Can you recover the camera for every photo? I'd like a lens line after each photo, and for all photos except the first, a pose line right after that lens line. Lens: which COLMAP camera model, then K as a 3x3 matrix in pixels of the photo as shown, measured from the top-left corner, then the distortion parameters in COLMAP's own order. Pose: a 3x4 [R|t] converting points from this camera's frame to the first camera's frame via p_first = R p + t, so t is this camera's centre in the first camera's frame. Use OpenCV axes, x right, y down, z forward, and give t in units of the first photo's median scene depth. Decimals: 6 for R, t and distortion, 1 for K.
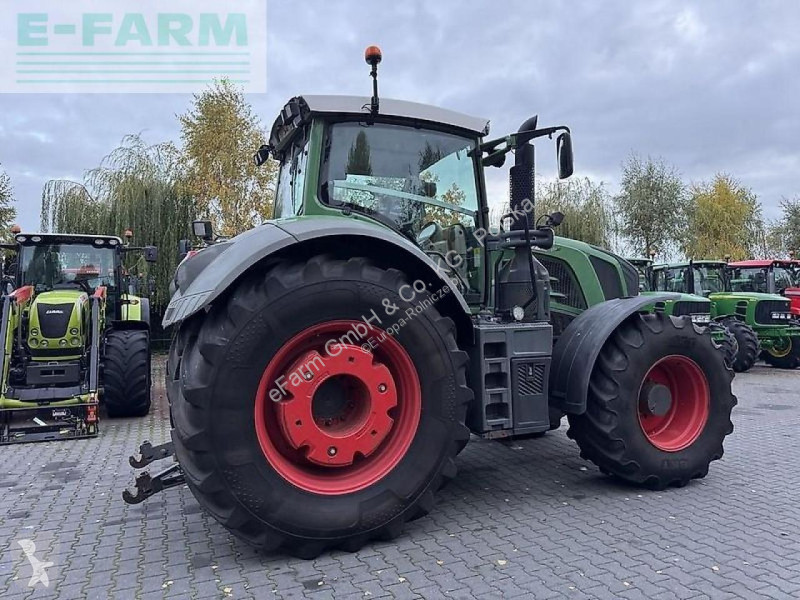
lens RADIAL K [[563.7, 0, 401.7], [0, 563.7, 301.8], [0, 0, 1]] dist [0.057267, -0.075280]
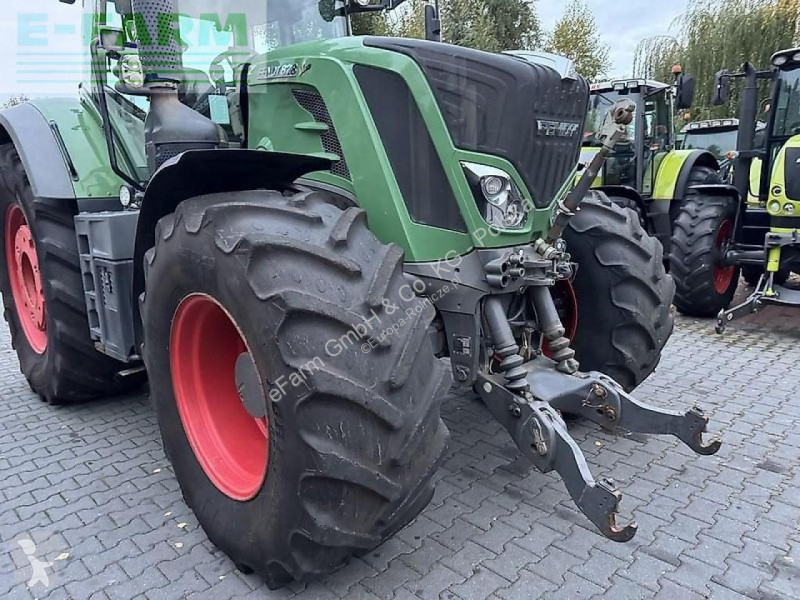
lens RADIAL K [[563.7, 0, 401.5], [0, 563.7, 296.8], [0, 0, 1]] dist [0.067451, -0.086728]
pose [[0.361804, 0.174544, -0.915768, 1.067608], [0.041965, 0.978271, 0.203037, 0.014319], [0.931309, -0.111890, 0.346618, 1.126490]]
